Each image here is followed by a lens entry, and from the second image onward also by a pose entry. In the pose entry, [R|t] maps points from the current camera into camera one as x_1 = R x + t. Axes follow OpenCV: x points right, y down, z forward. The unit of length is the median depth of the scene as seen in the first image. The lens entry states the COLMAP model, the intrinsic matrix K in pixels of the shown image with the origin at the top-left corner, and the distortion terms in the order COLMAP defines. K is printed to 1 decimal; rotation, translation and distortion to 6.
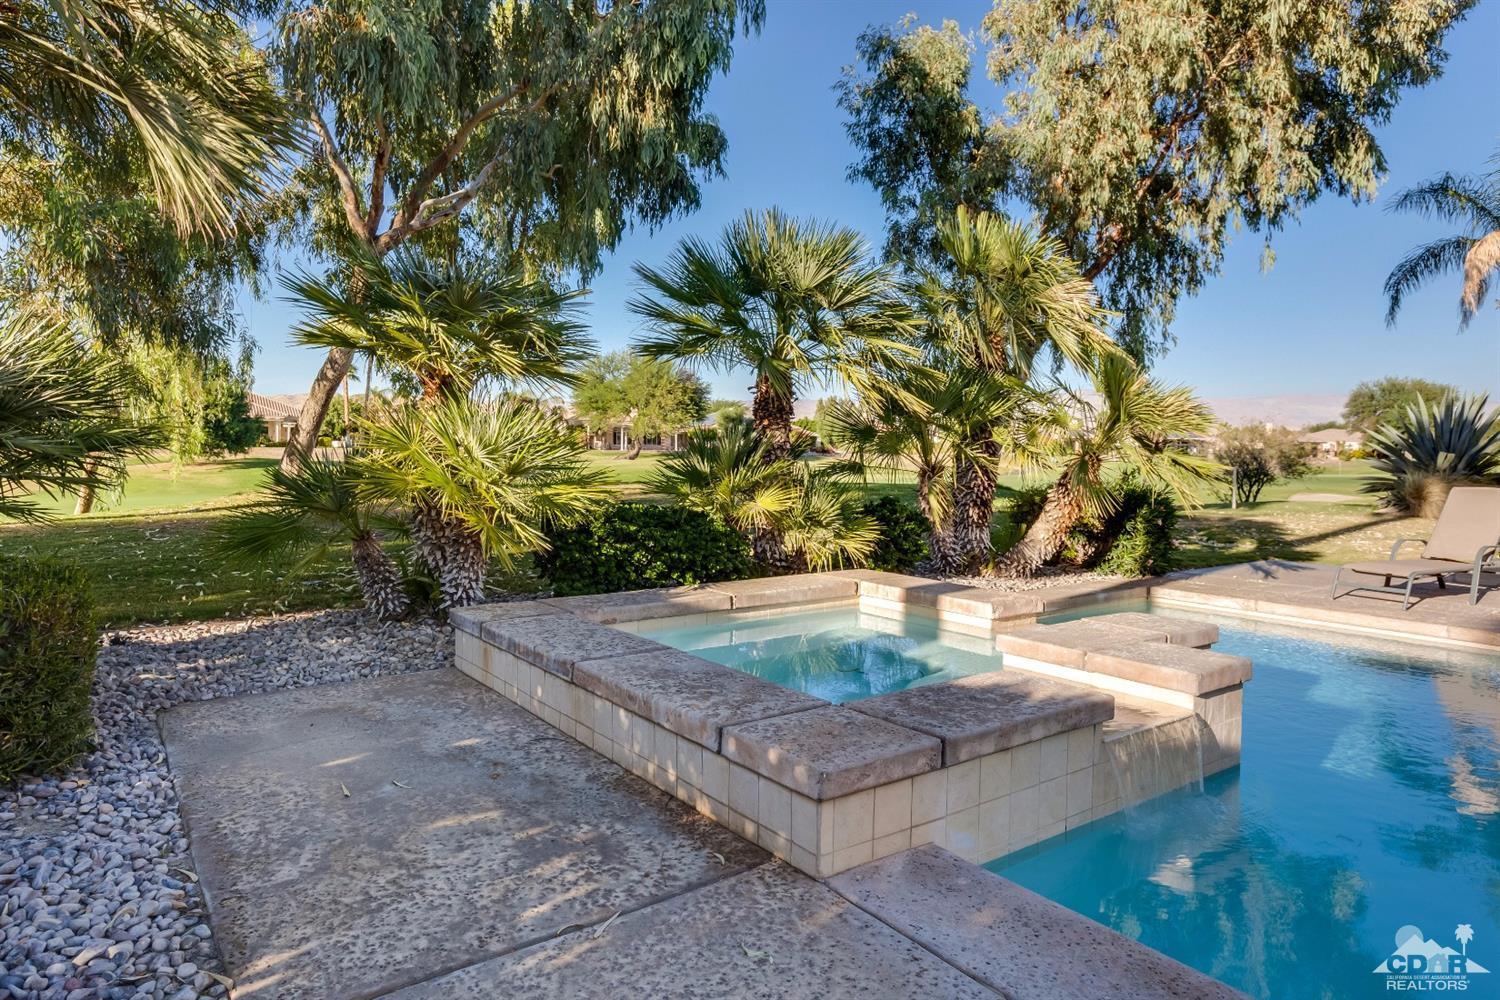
lens RADIAL K [[905.2, 0, 752.9], [0, 905.2, 471.9], [0, 0, 1]] dist [-0.000922, -0.000078]
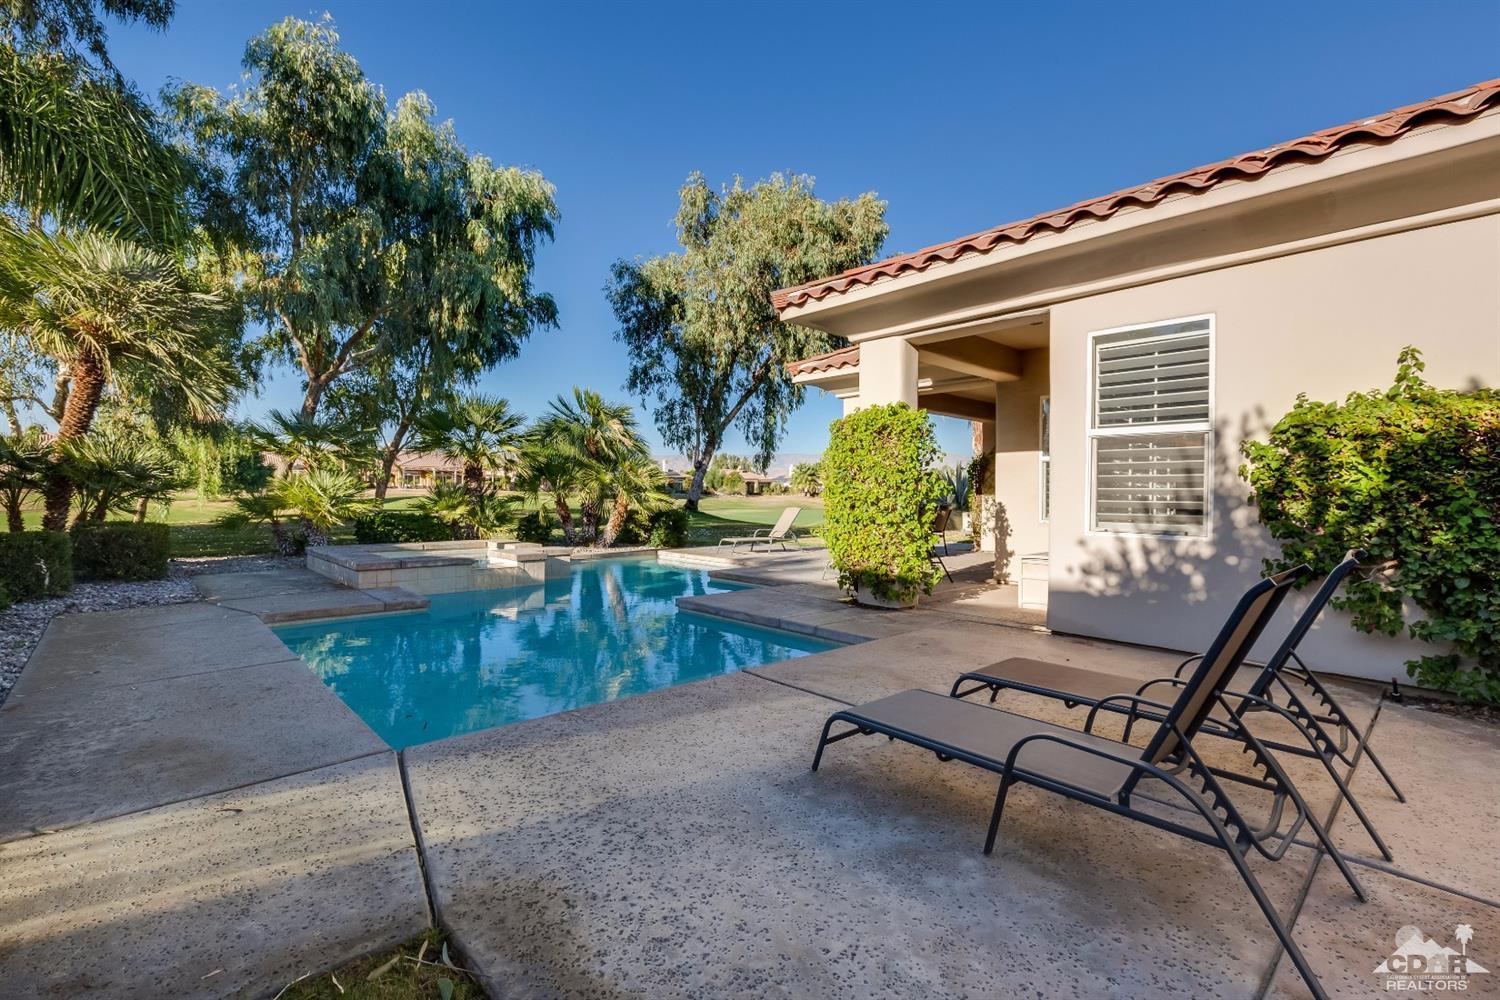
lens RADIAL K [[666.1, 0, 750.0], [0, 666.1, 500.0], [0, 0, 1]] dist [-0.000430, 0.000135]
pose [[0.992951, 0.002344, 0.118502, 0.623738], [-0.000847, 0.999919, -0.012688, 0.025377], [-0.118522, 0.012498, 0.992873, -0.951852]]
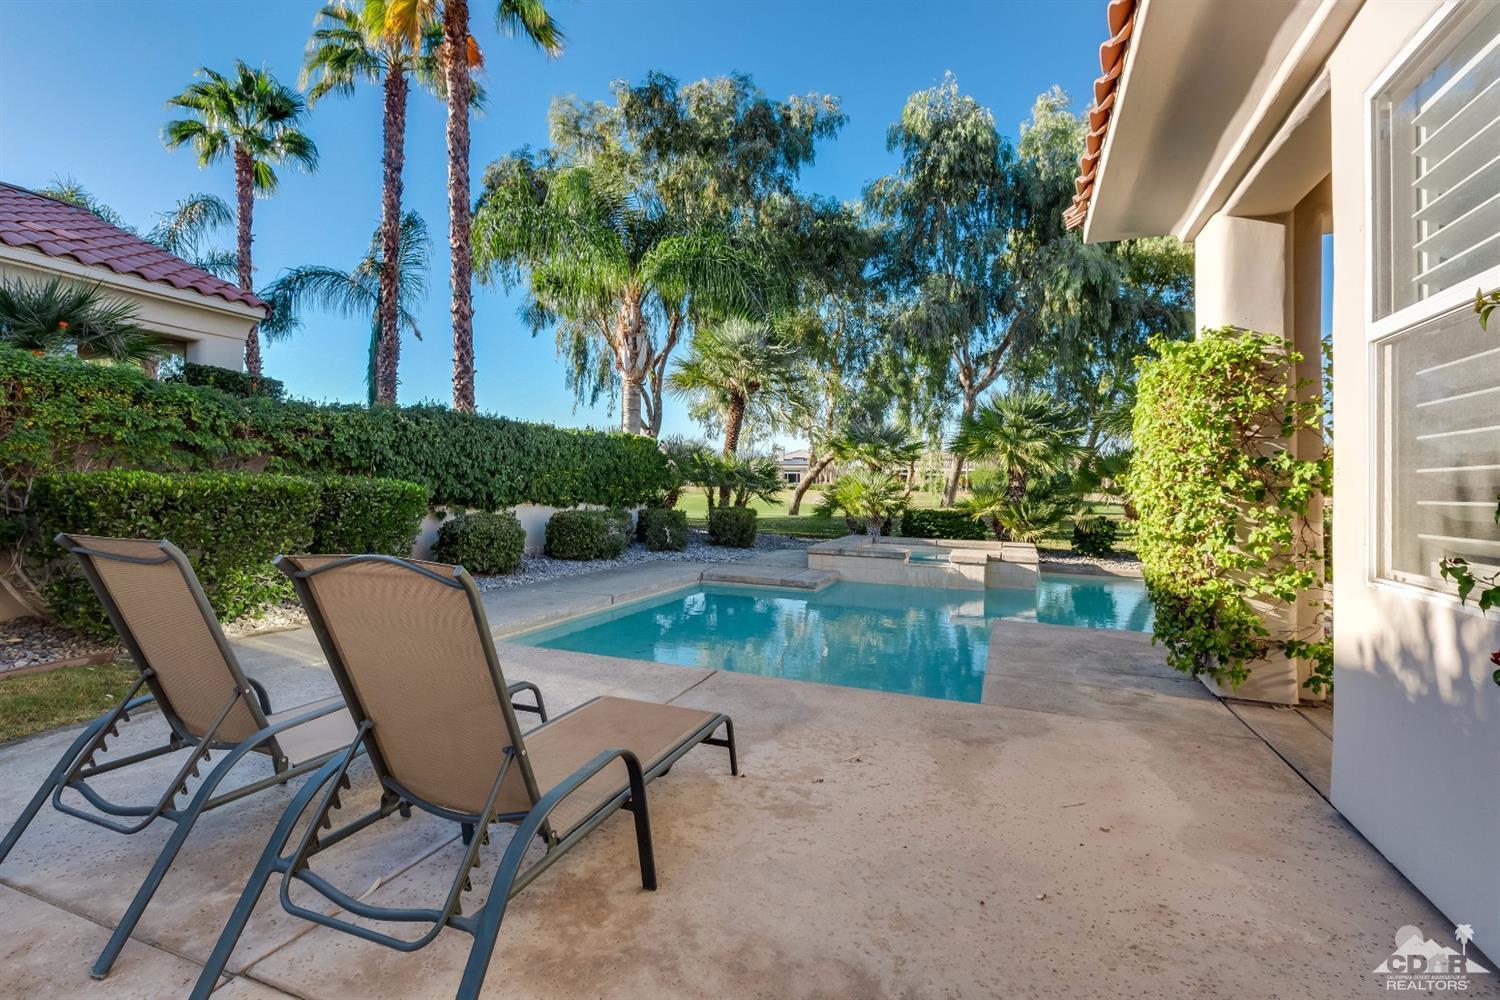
lens RADIAL K [[711.9, 0, 746.4], [0, 711.9, 464.3], [0, 0, 1]] dist [-0.000404, -0.000025]
pose [[0.538782, -0.017800, -0.842257, 1.348902], [-0.039163, 0.998167, -0.046147, 0.022954], [0.841534, 0.057848, 0.537097, -0.600773]]
